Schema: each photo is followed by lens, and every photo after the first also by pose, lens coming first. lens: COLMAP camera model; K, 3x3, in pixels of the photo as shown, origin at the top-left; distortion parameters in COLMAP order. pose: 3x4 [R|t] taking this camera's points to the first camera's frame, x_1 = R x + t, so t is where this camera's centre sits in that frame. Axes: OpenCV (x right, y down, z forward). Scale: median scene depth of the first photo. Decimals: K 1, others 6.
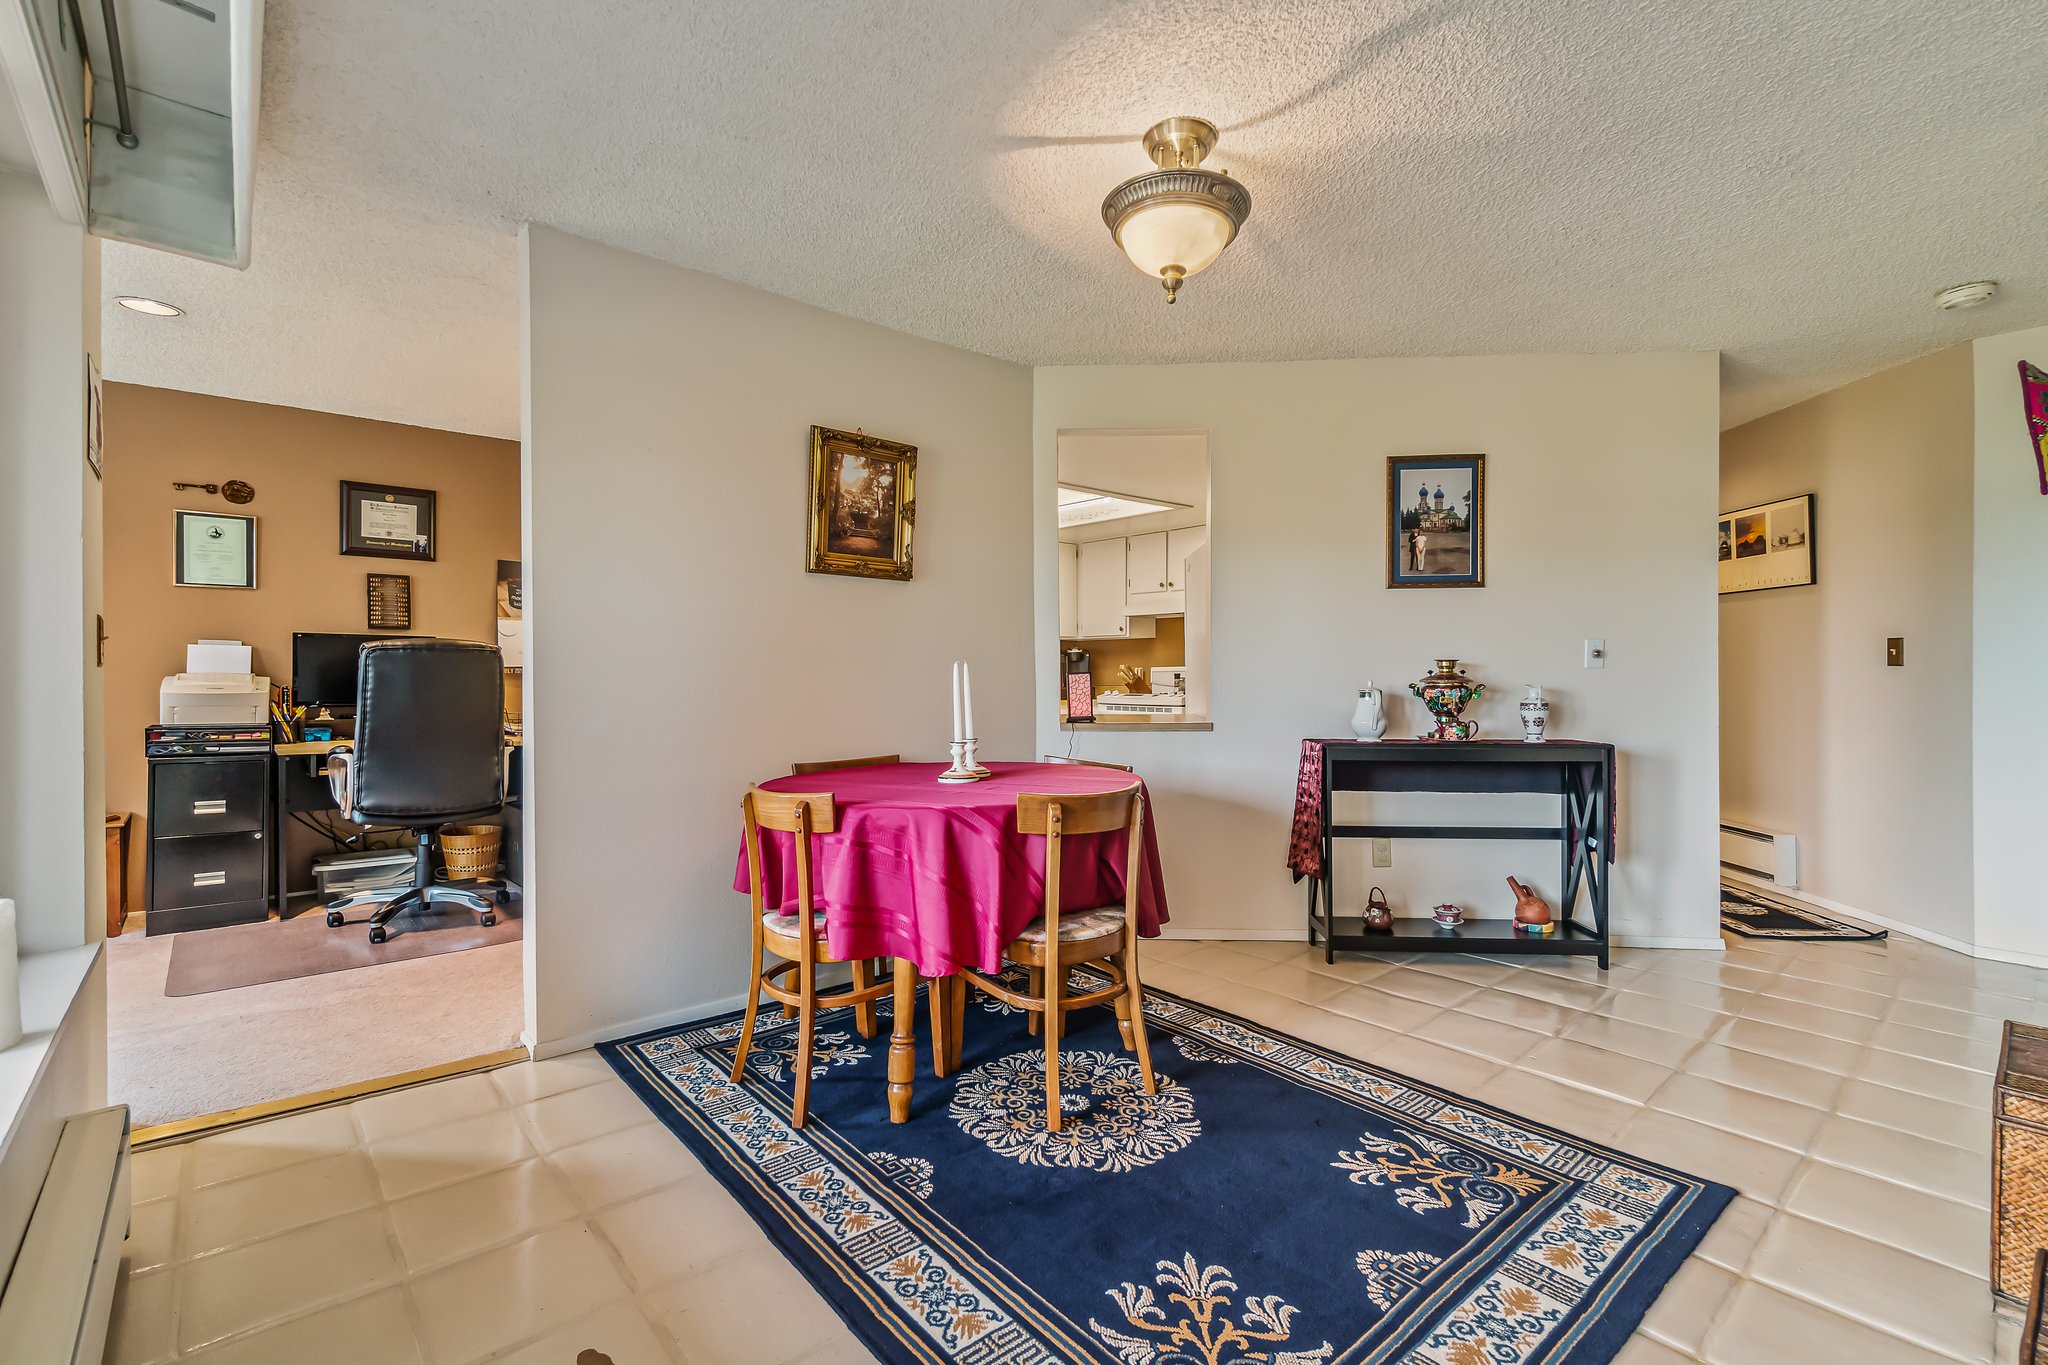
lens RADIAL K [[927.9, 0, 1015.2], [0, 927.9, 673.0], [0, 0, 1]] dist [-0.001817, -0.000466]
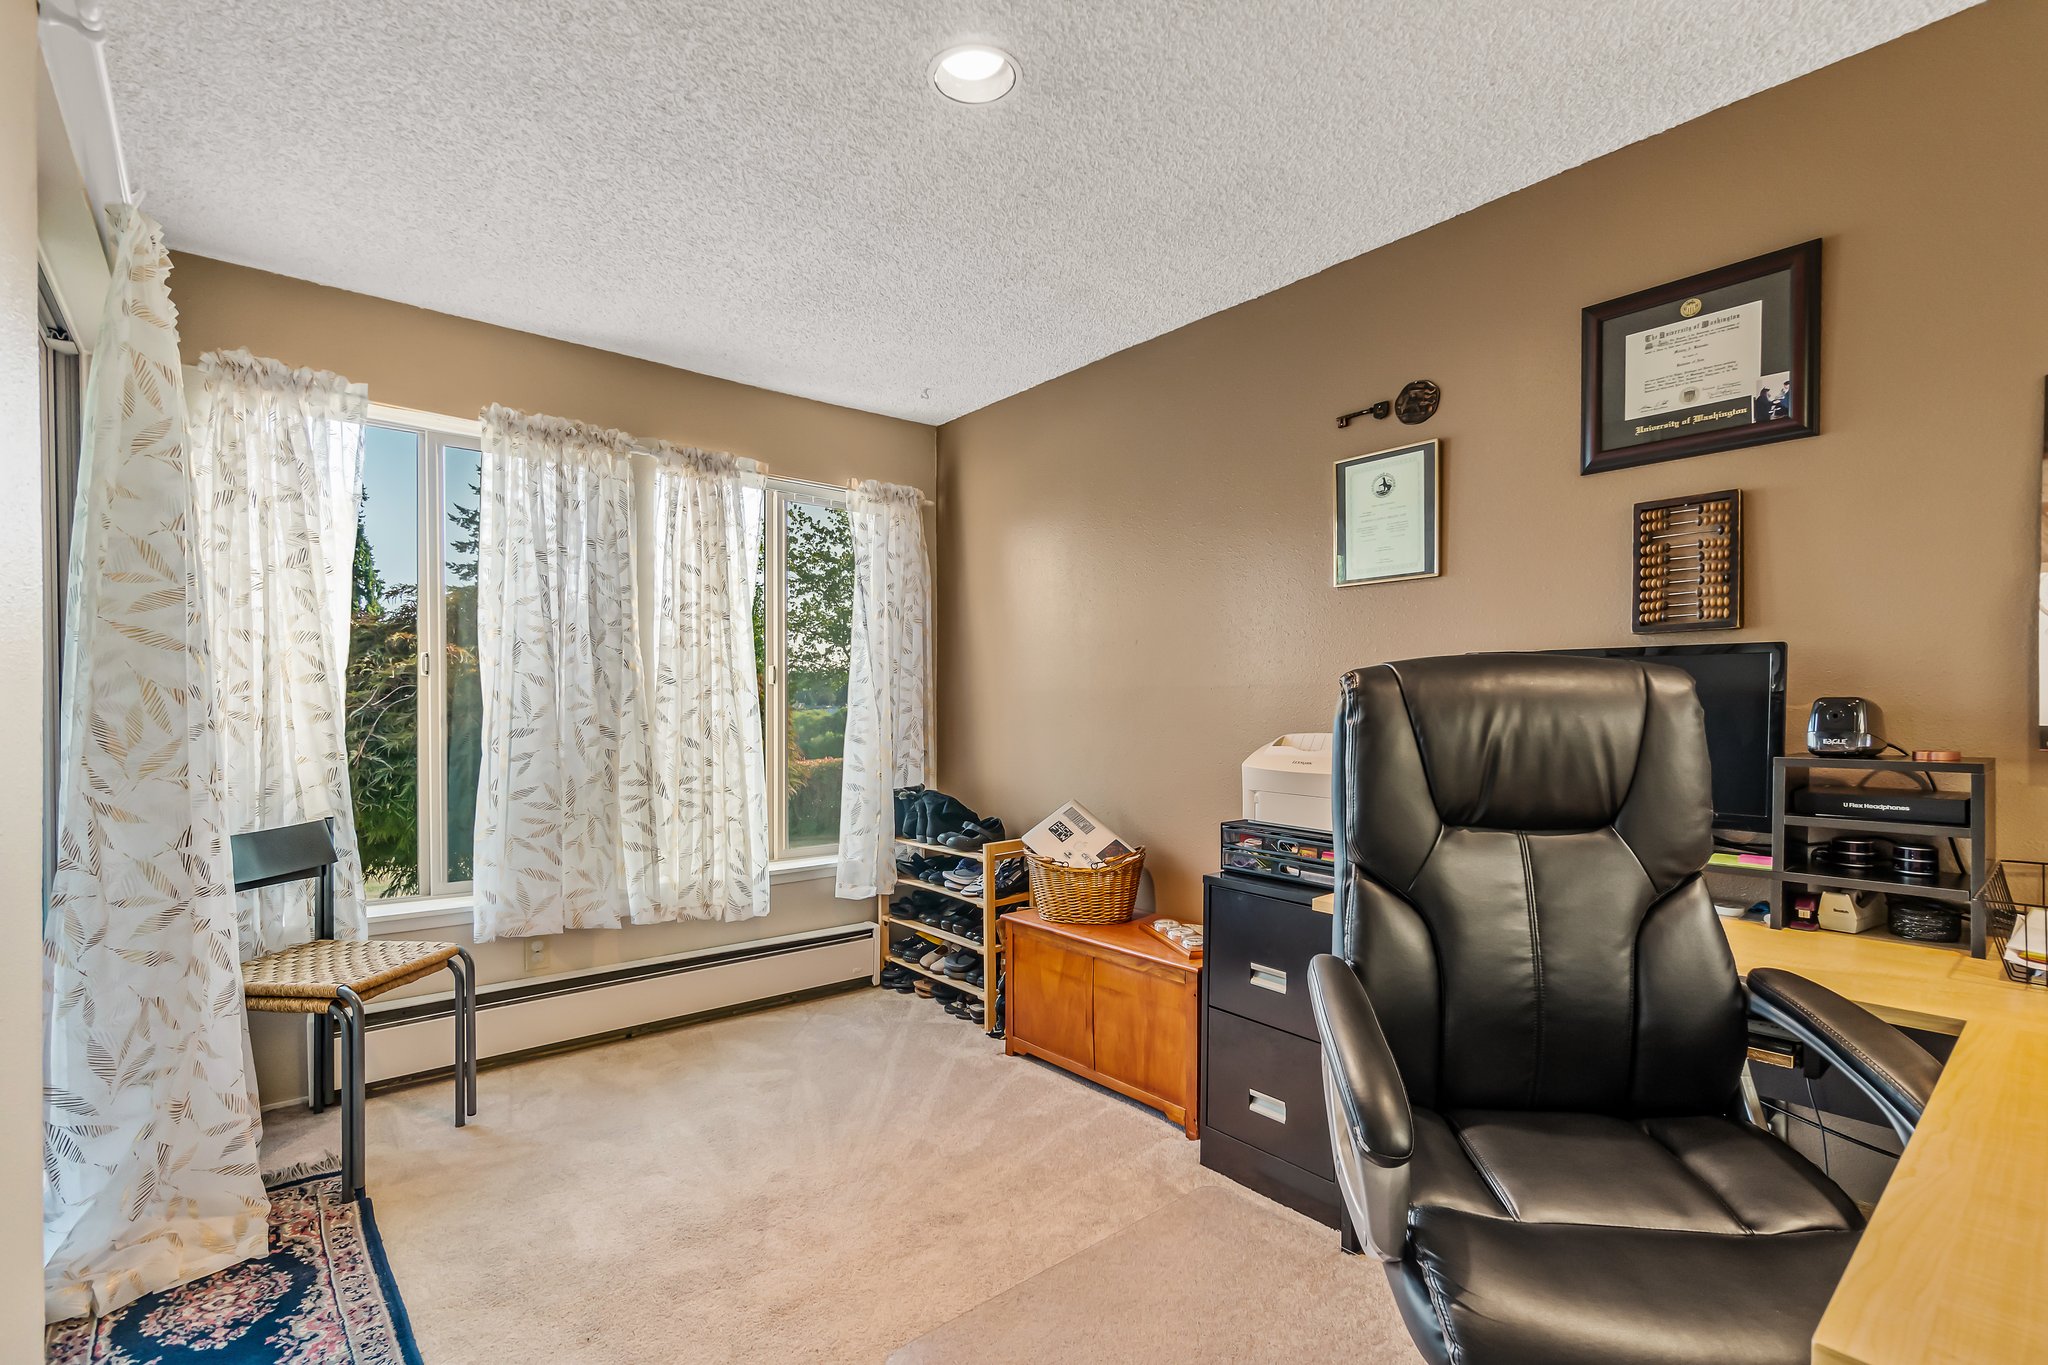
lens RADIAL K [[927.9, 0, 1004.2], [0, 927.9, 718.7], [0, 0, 1]] dist [-0.001817, -0.000466]
pose [[-0.013850, 0.007510, -0.999876, -0.270455], [-0.004051, 0.999963, 0.007567, -0.011156], [0.999896, 0.004155, -0.013819, 0.719317]]
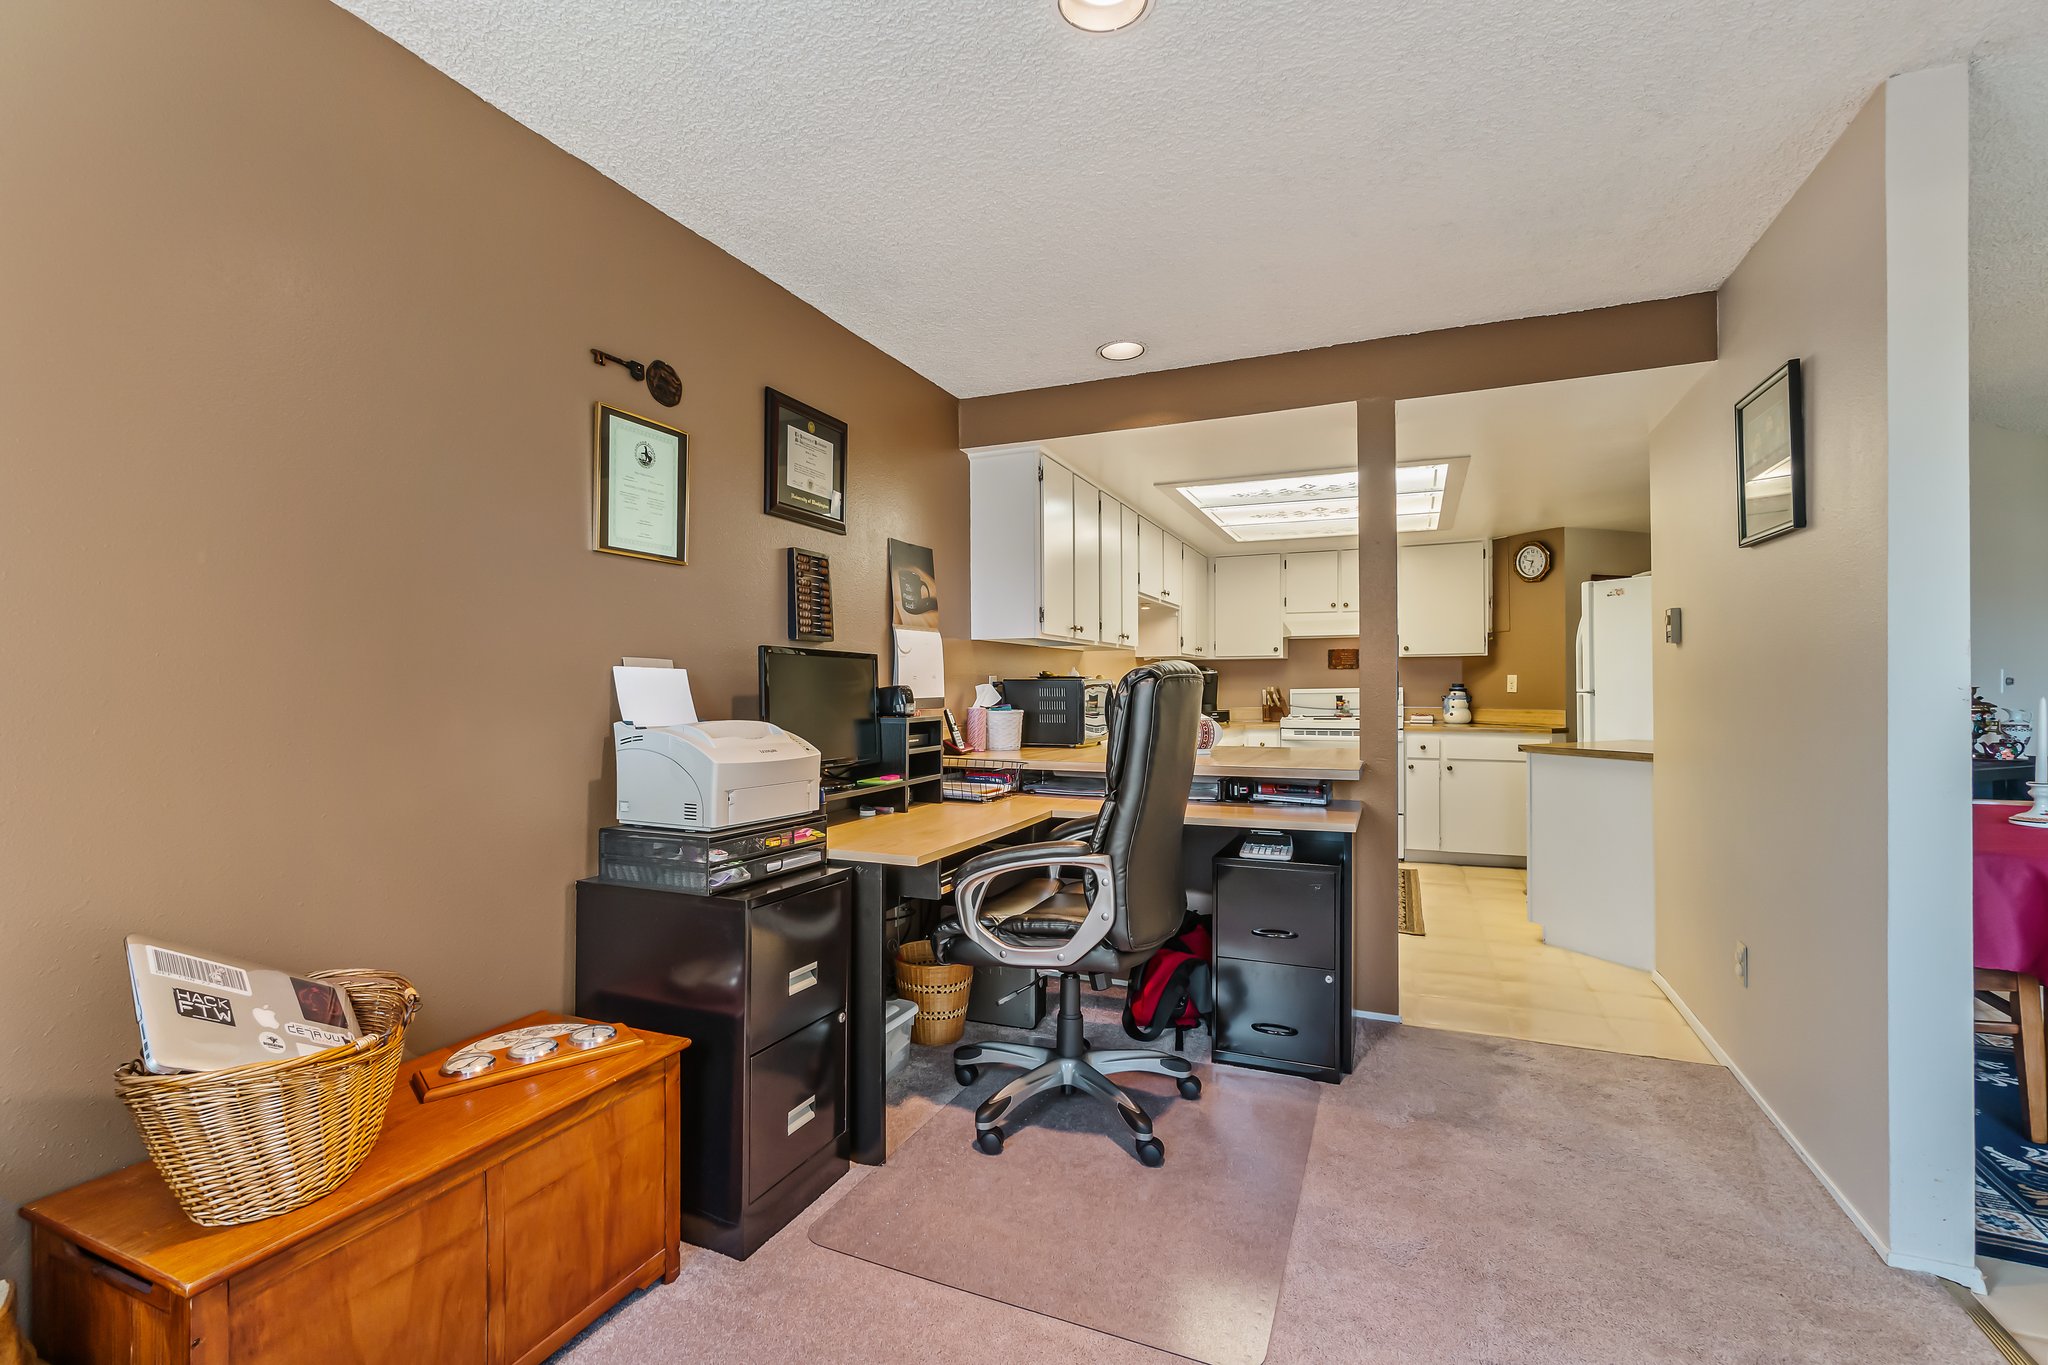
lens RADIAL K [[927.9, 0, 1013.9], [0, 927.9, 674.9], [0, 0, 1]] dist [-0.001817, -0.000466]
pose [[0.888590, 0.000097, 0.458703, -0.851520], [0.006129, 0.999908, -0.012084, -0.016898], [-0.458662, 0.013549, 0.888508, 0.403339]]
